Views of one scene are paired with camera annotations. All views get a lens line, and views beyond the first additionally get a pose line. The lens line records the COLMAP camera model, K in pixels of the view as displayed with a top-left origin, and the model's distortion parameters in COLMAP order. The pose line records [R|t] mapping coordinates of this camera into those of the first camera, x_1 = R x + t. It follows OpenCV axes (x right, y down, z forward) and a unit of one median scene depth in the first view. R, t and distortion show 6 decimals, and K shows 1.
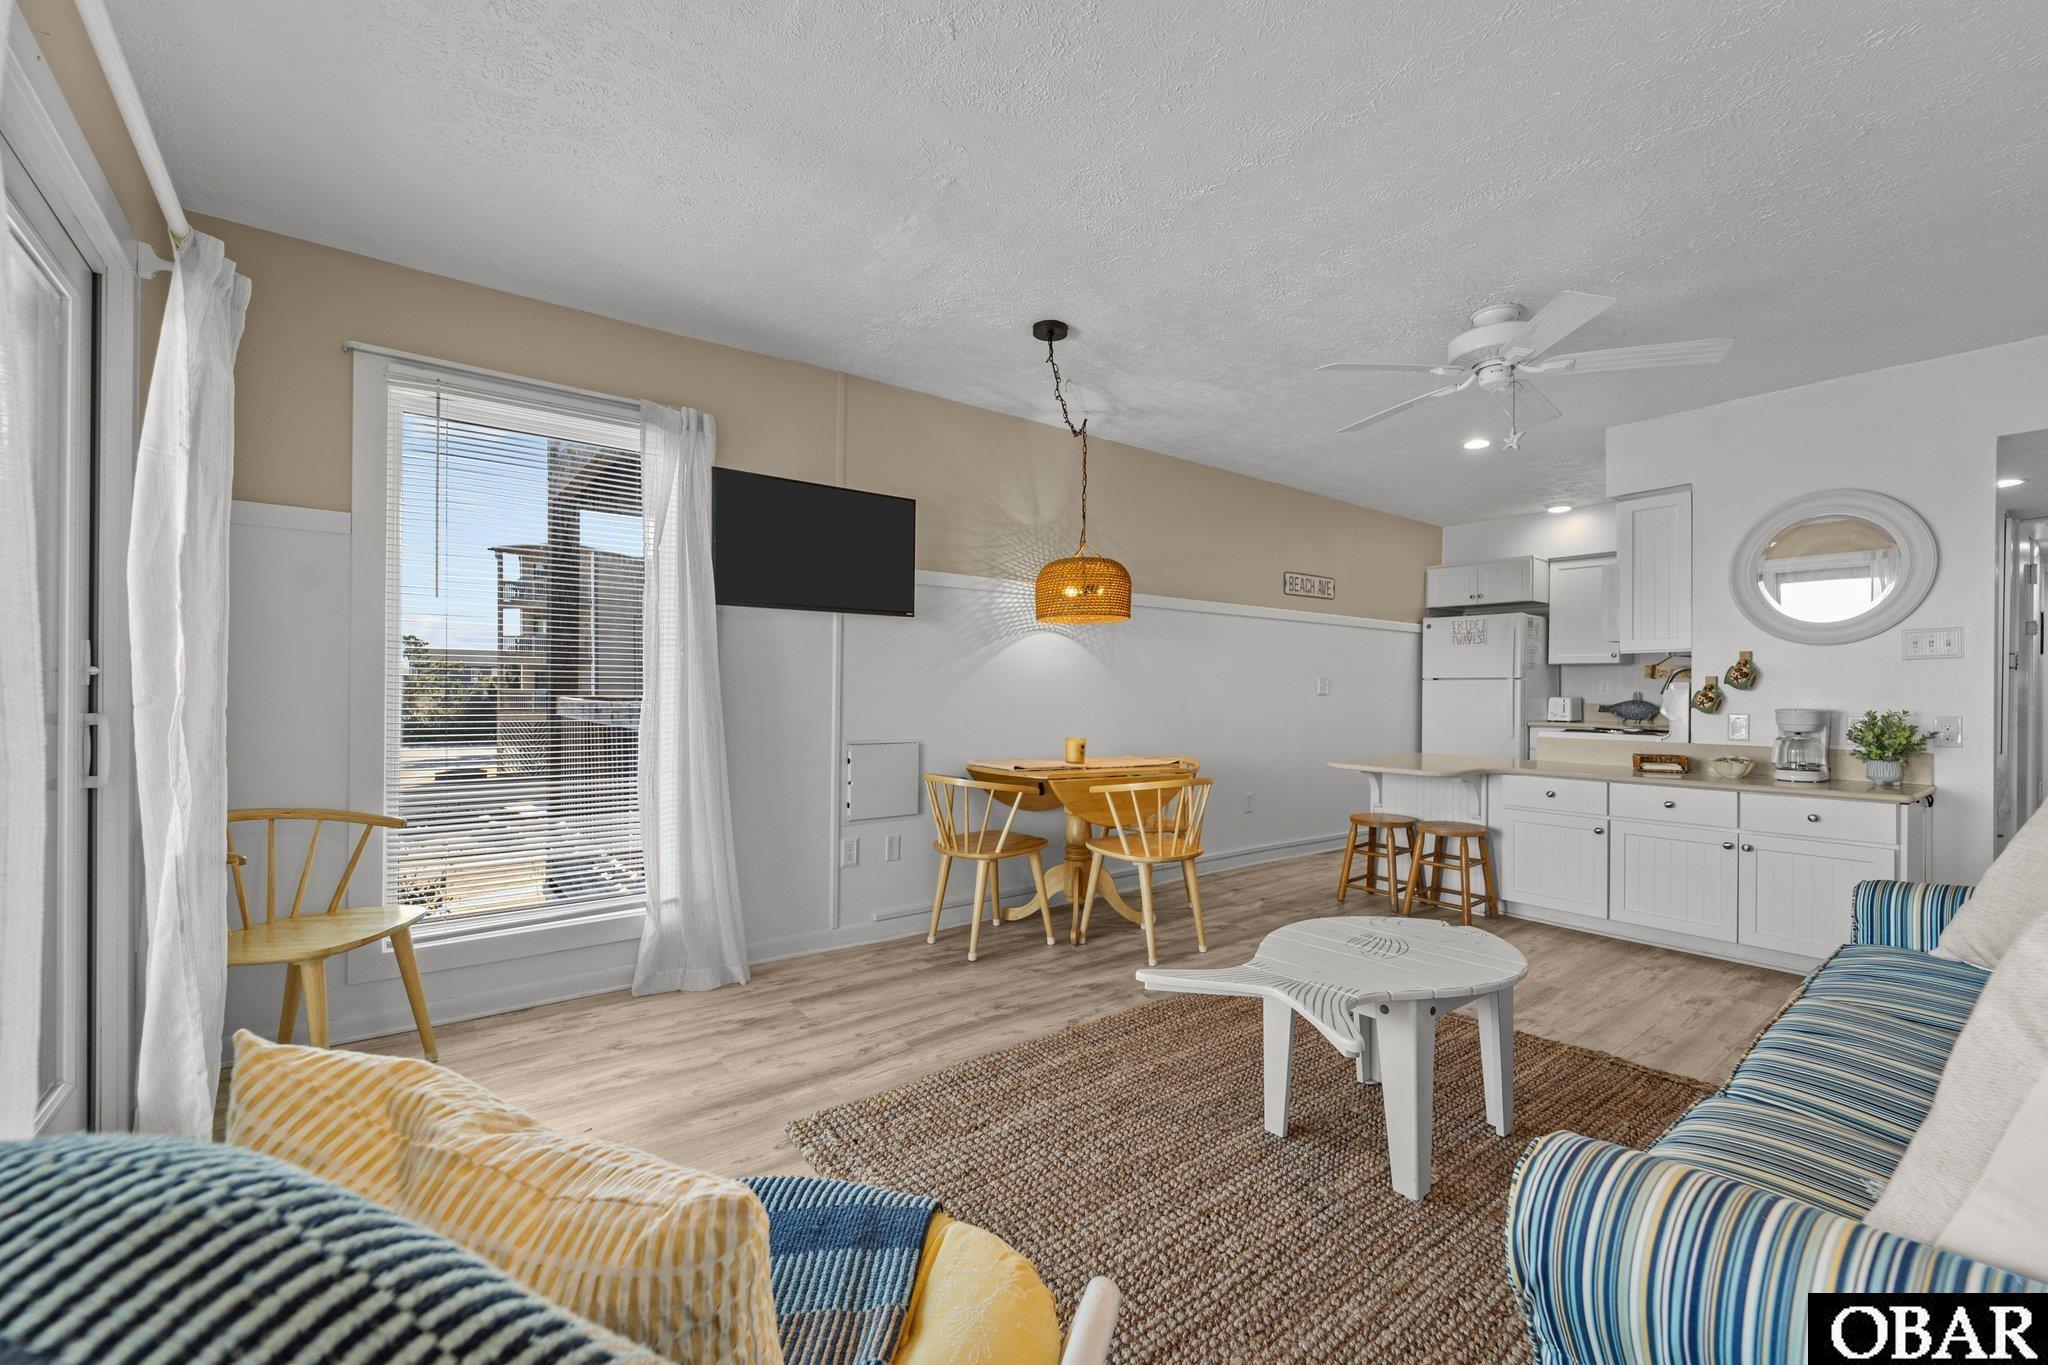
lens RADIAL K [[825.9, 0, 1023.6], [0, 825.9, 689.2], [0, 0, 1]] dist [-0.003720, -0.000365]
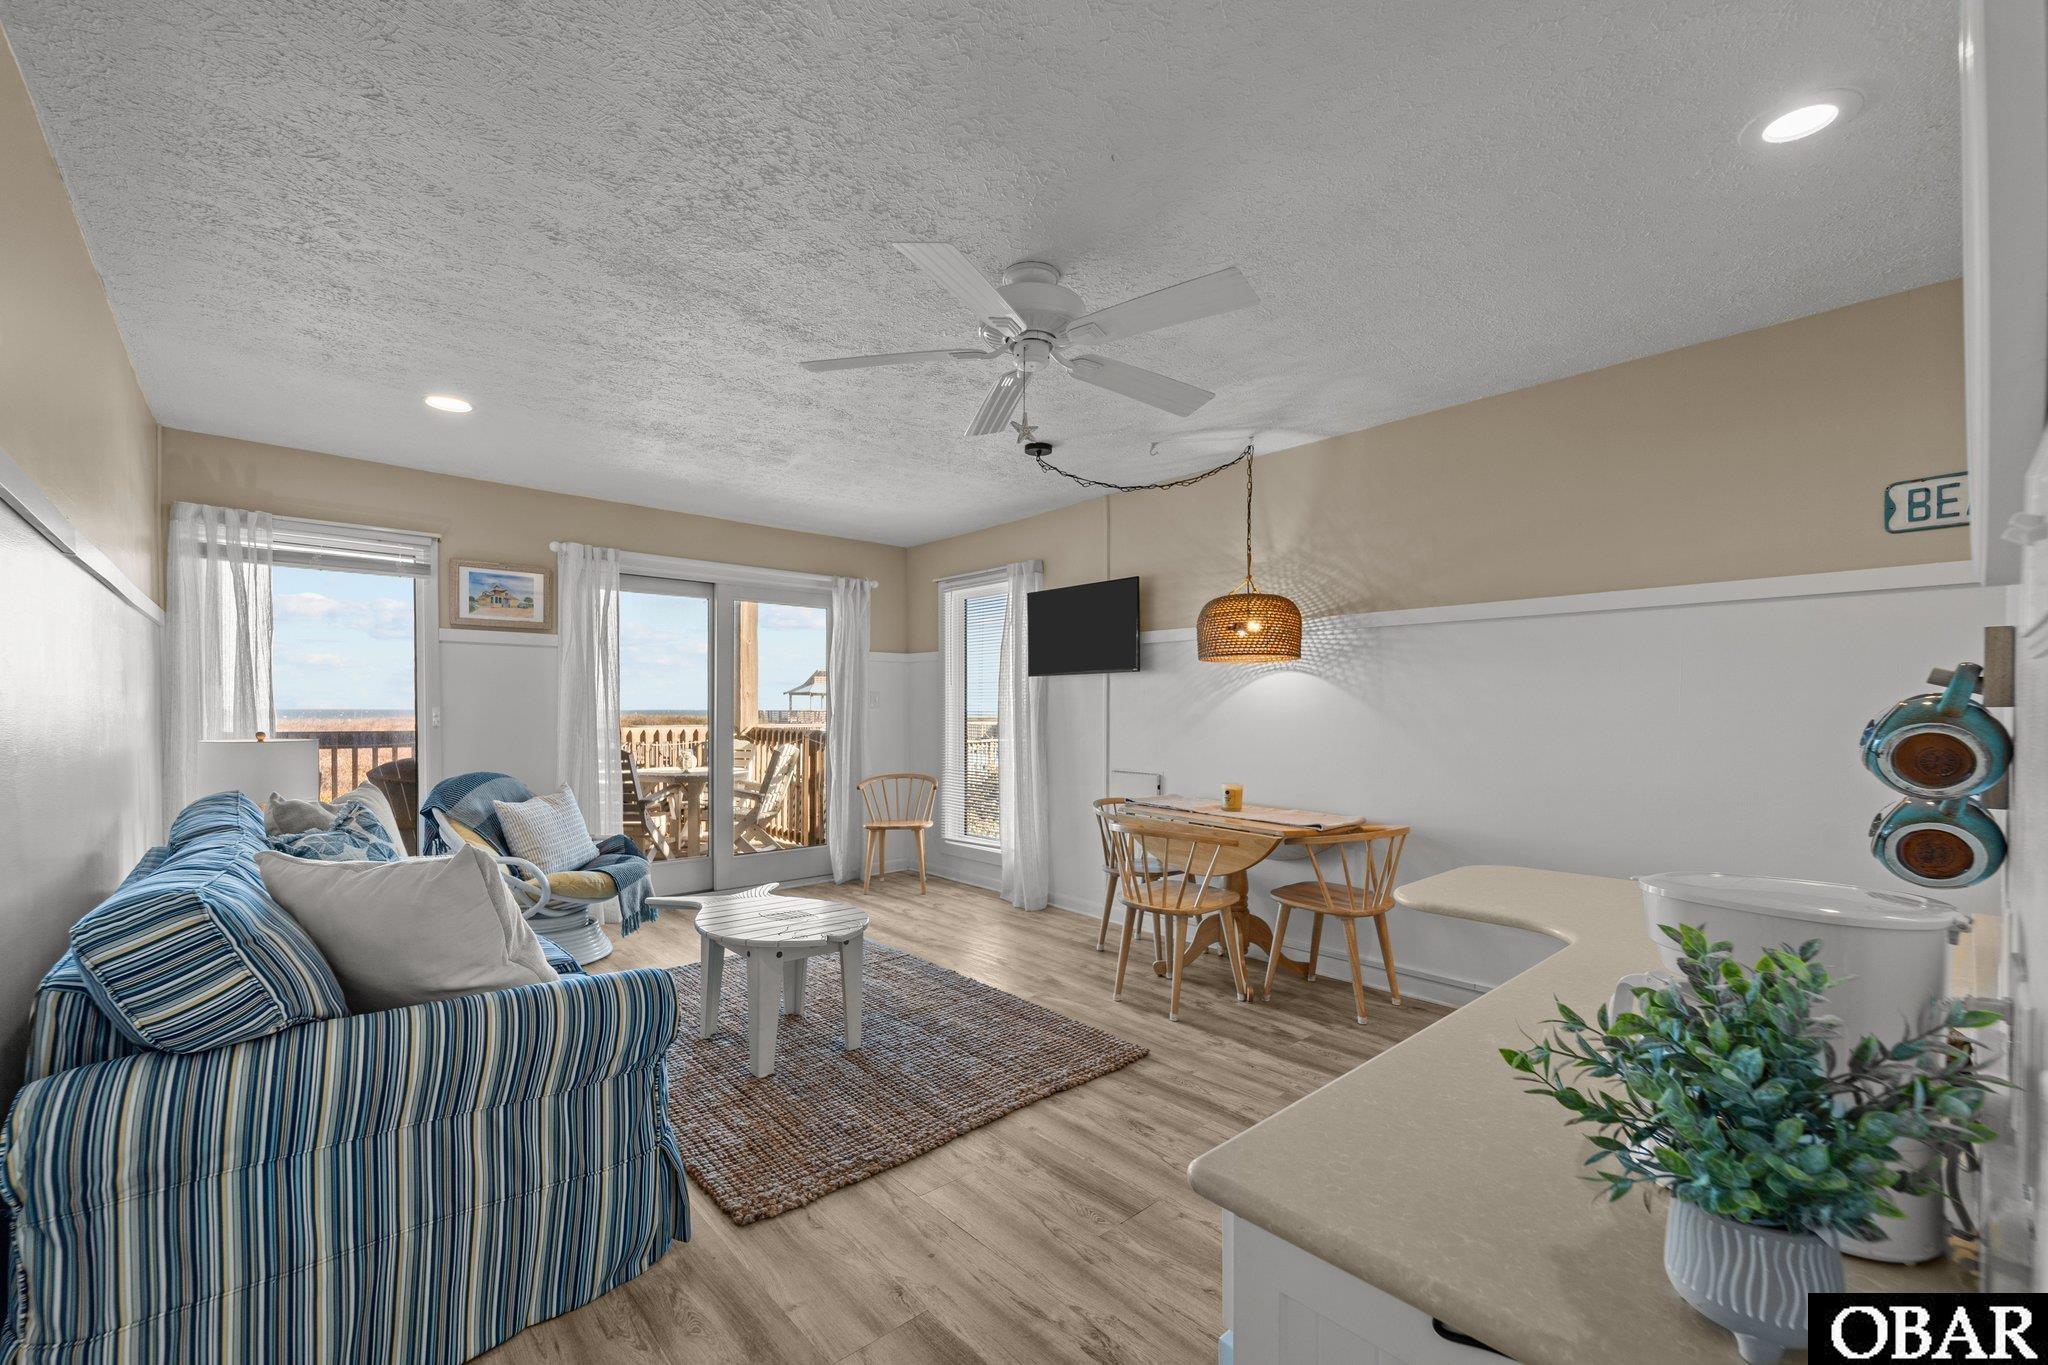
lens RADIAL K [[825.9, 0, 1037.1], [0, 825.9, 717.9], [0, 0, 1]] dist [-0.003720, -0.000365]
pose [[0.098638, 0.002694, -0.995120, 1.023979], [0.000364, 0.999996, 0.002744, -0.021102], [0.995123, -0.000633, 0.098637, 0.690626]]
